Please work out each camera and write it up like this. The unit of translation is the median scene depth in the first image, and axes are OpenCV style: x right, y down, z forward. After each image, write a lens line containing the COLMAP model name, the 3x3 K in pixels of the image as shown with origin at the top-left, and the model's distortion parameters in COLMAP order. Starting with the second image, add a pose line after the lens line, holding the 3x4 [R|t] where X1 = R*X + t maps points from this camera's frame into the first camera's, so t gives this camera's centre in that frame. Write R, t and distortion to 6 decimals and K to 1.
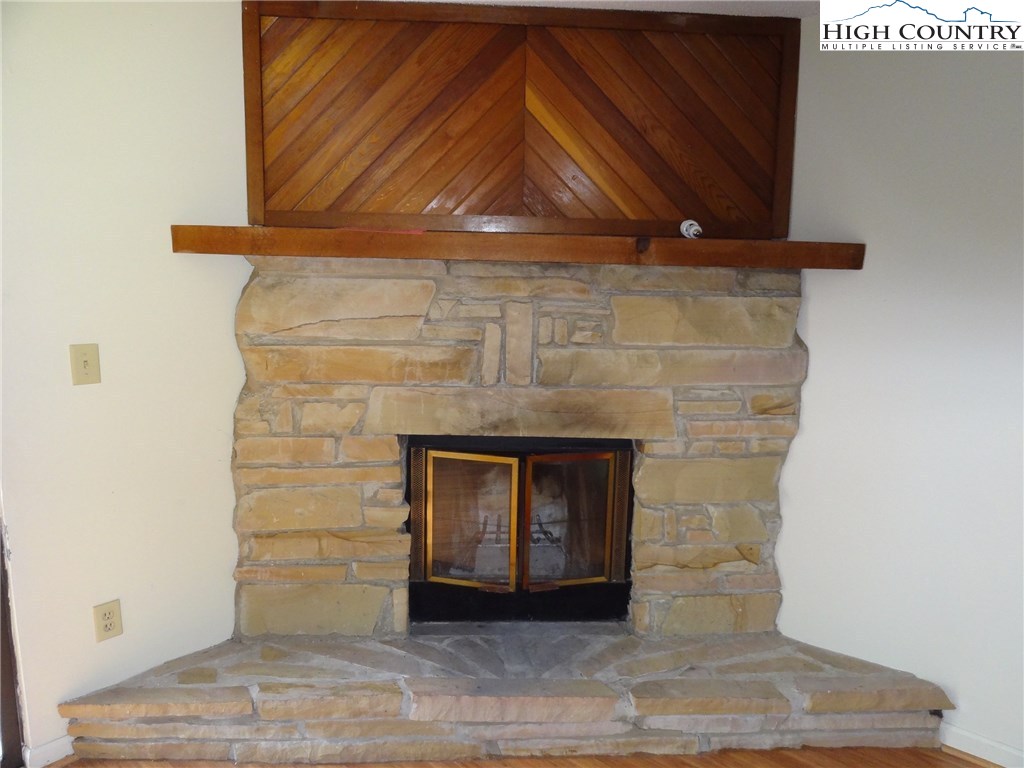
lens RADIAL K [[725.6, 0, 511.2], [0, 725.6, 407.9], [0, 0, 1]] dist [0.045279, 0.000775]
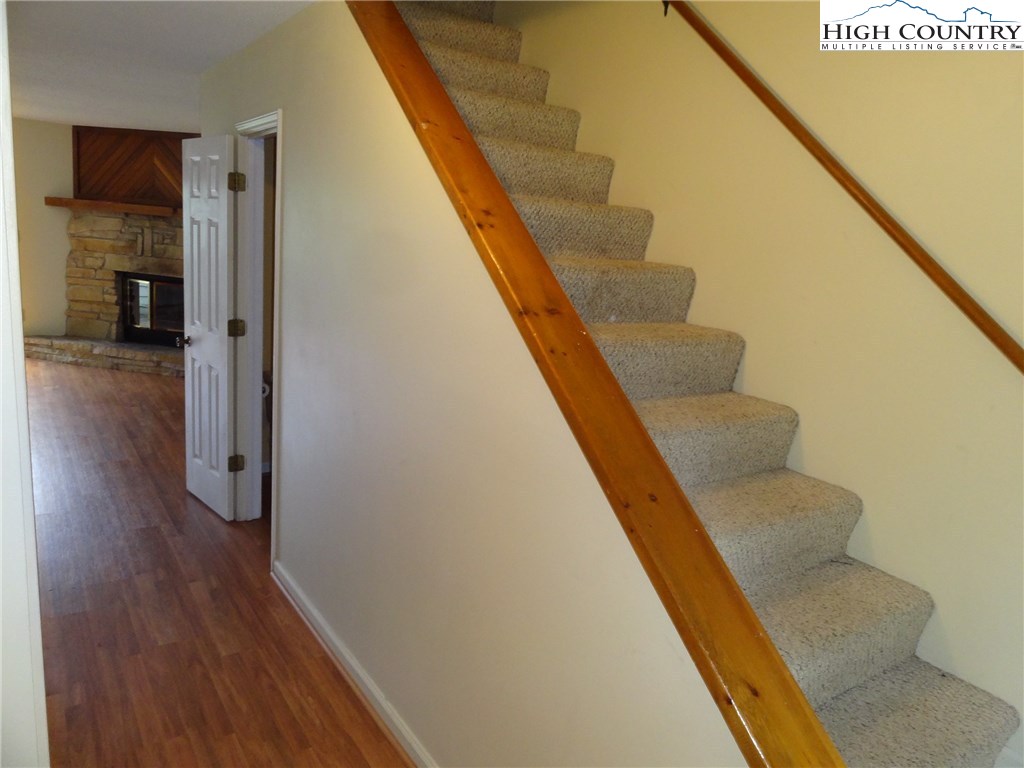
lens RADIAL K [[726.4, 0, 512.0], [0, 726.4, 384.0], [0, 0, 1]] dist [0.008118, 0.002330]
pose [[0.973901, 0.108145, -0.199552, 2.111569], [-0.101393, 0.993883, 0.043784, 0.206300], [0.203067, -0.022408, 0.978908, -1.626616]]
